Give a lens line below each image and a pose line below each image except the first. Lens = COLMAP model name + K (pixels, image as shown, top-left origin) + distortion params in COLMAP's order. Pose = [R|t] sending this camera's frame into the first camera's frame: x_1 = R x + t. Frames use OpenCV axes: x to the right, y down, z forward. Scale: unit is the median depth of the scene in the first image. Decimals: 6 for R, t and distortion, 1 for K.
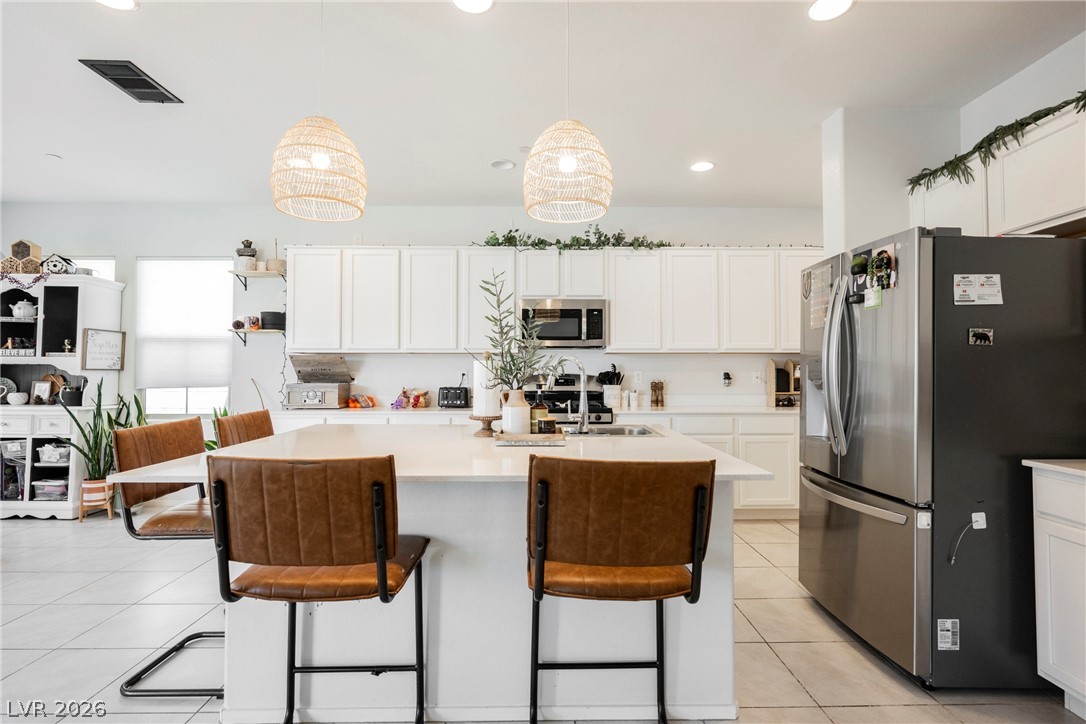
lens RADIAL K [[526.3, 0, 543.0], [0, 526.3, 362.0], [0, 0, 1]] dist [0.000356, -0.000339]
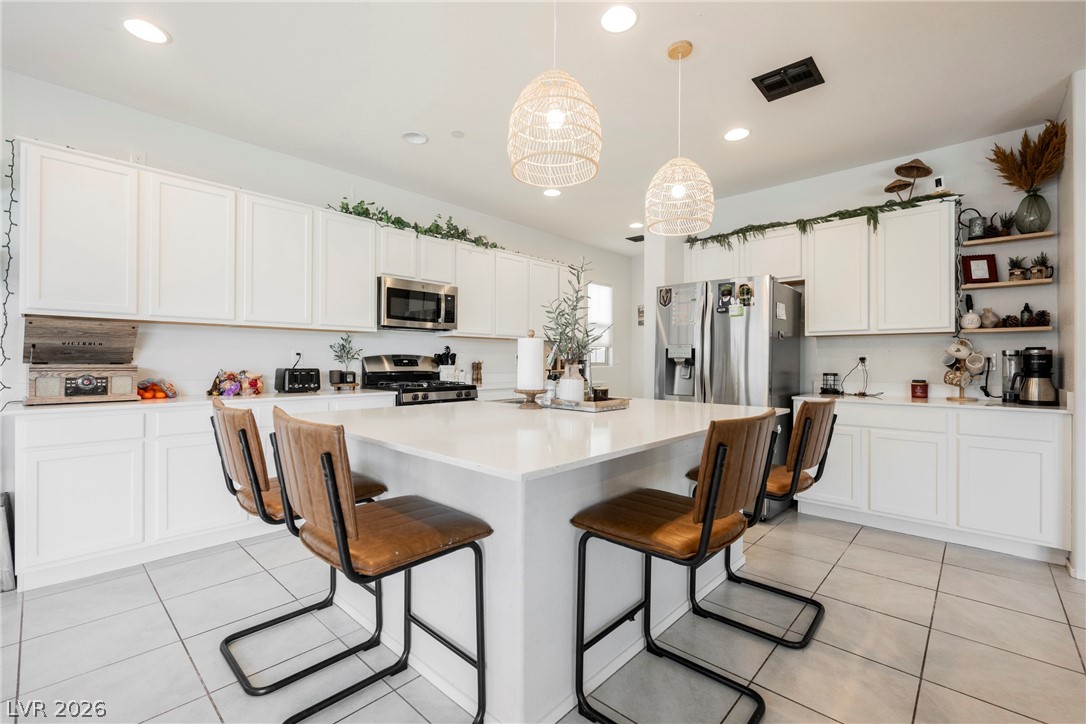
lens RADIAL K [[476.2, 0, 543.0], [0, 476.2, 362.0], [0, 0, 1]] dist [0.016074, -0.000030]
pose [[0.693165, 0.001127, 0.720778, -0.471838], [-0.019205, 0.999673, 0.016906, 0.016937], [-0.720523, -0.025561, 0.692960, 0.177281]]
